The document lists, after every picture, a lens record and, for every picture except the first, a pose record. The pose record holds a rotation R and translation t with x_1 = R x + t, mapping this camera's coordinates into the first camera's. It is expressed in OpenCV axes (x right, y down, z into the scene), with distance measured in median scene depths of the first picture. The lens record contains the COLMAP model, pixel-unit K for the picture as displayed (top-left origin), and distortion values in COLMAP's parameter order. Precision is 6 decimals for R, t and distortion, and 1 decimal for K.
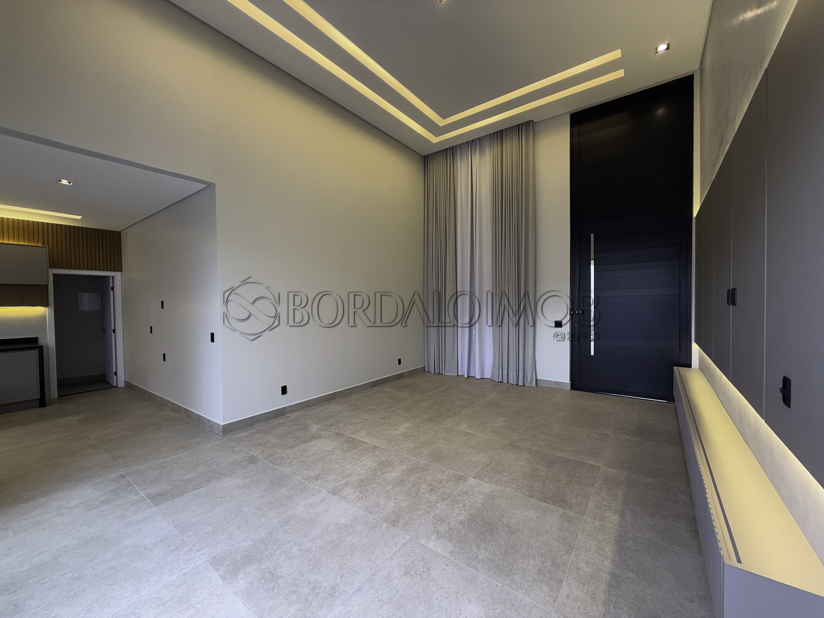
lens RADIAL K [[327.6, 0, 409.2], [0, 327.6, 309.6], [0, 0, 1]] dist [0.001640, -0.000458]
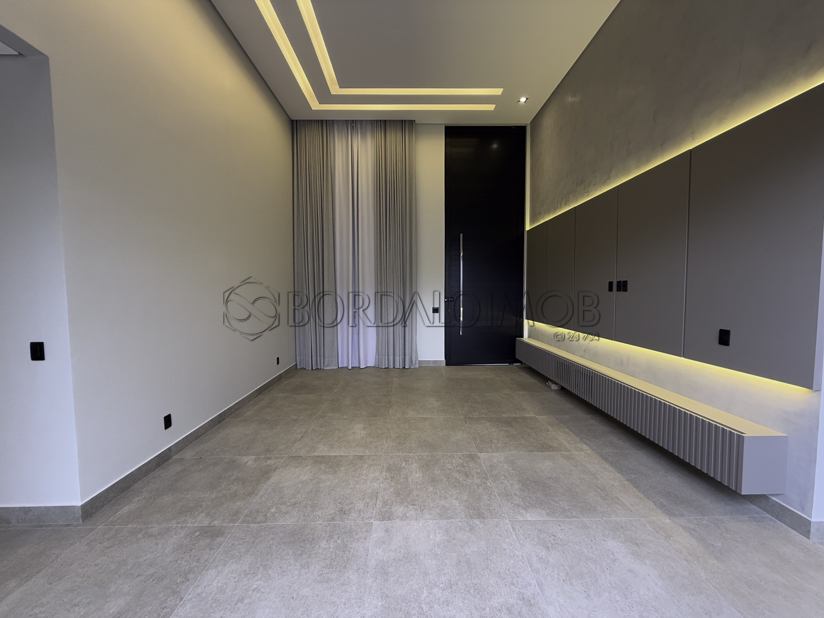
lens RADIAL K [[327.6, 0, 409.3], [0, 327.6, 311.5], [0, 0, 1]] dist [0.001640, -0.000458]
pose [[0.791486, -0.031819, 0.610359, -0.479543], [0.010744, 0.999214, 0.038159, 0.005520], [-0.611093, -0.023644, 0.791205, 0.231150]]
